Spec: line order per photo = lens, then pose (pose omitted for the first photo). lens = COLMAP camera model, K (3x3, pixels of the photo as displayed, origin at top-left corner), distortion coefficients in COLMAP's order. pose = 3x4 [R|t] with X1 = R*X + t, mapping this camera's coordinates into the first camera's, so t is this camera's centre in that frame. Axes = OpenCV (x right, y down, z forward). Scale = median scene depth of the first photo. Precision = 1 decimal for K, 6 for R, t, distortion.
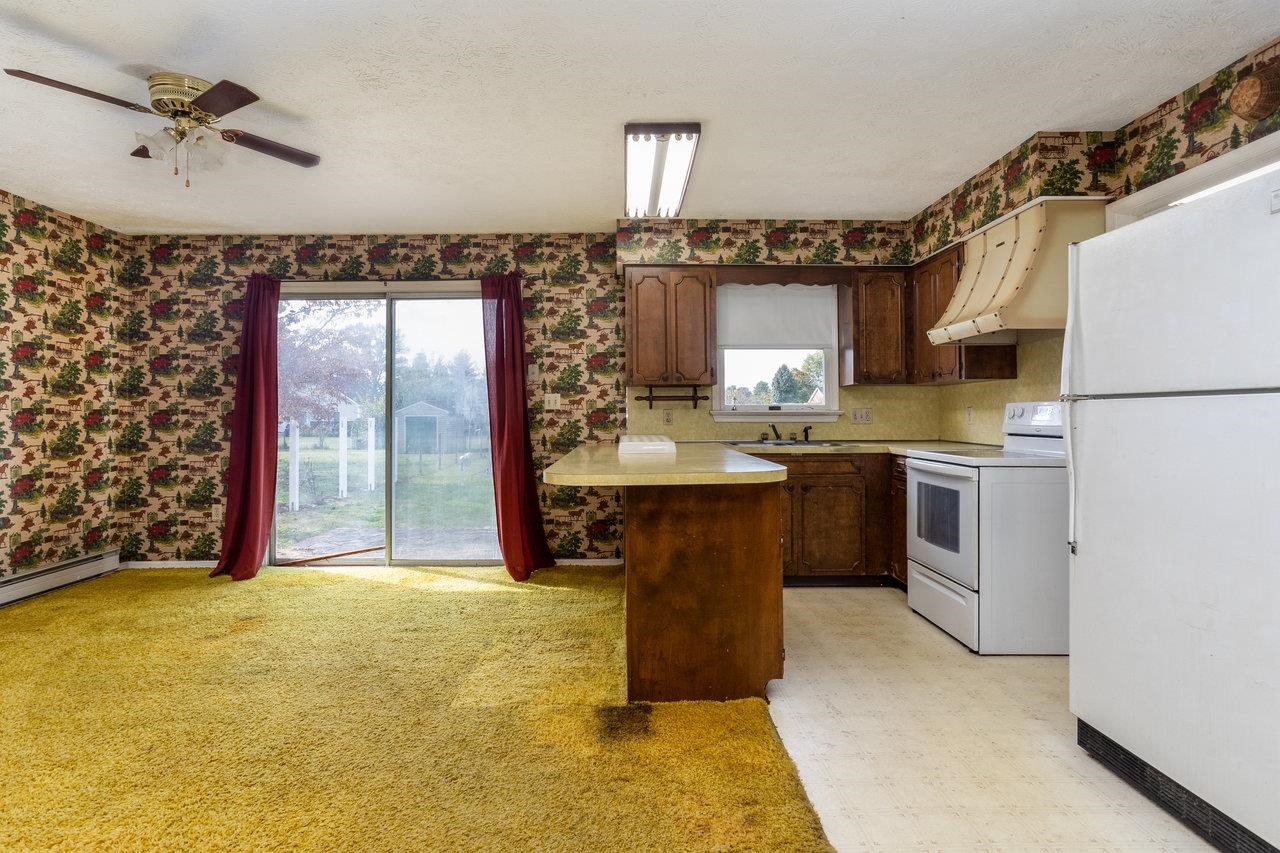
lens RADIAL K [[688.9, 0, 641.3], [0, 688.9, 400.9], [0, 0, 1]] dist [-0.010773, 0.012714]
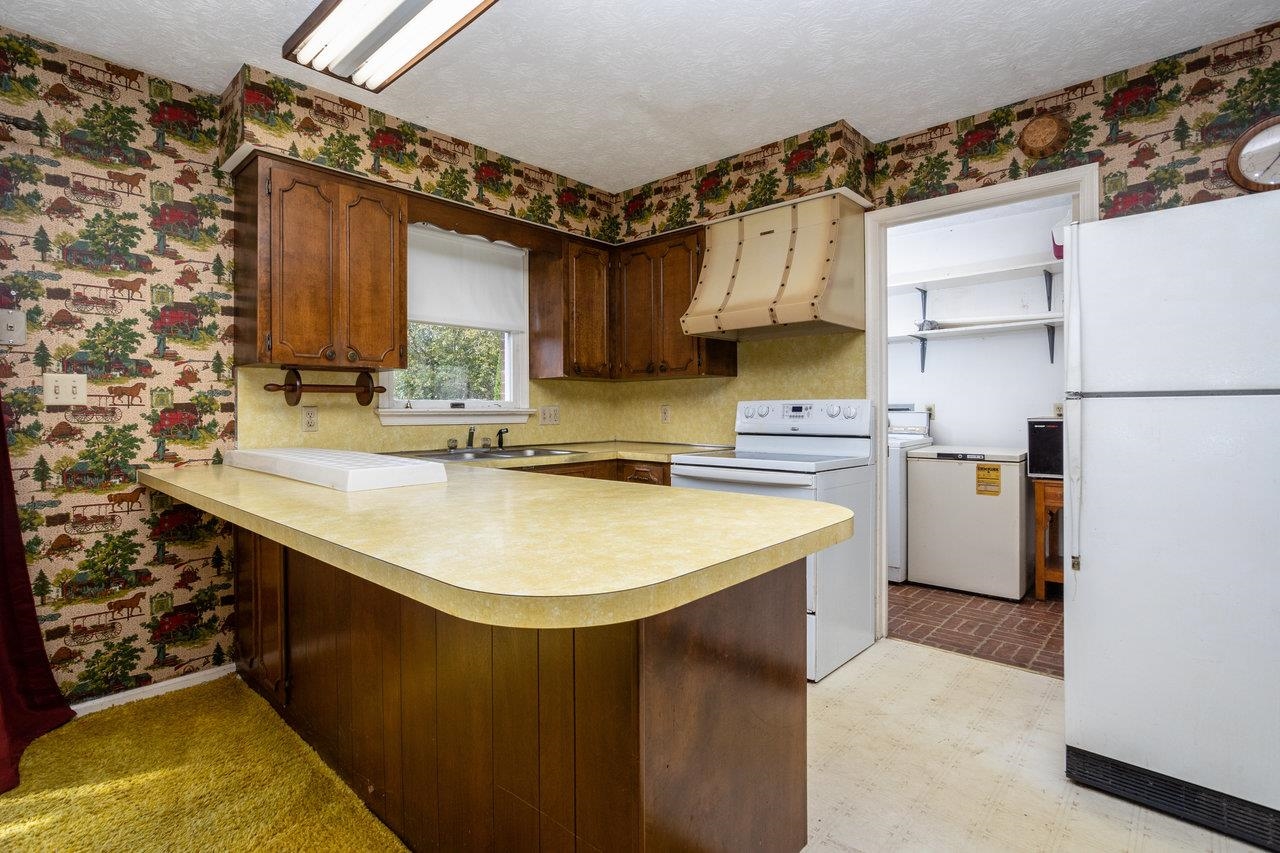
lens RADIAL K [[653.0, 0, 634.6], [0, 653.0, 408.2], [0, 0, 1]] dist [-0.005679, 0.018597]
pose [[0.691984, 0.002286, 0.721909, -0.192431], [-0.012612, 0.999881, 0.008923, 0.005286], [-0.721803, -0.015280, 0.691930, 0.385801]]
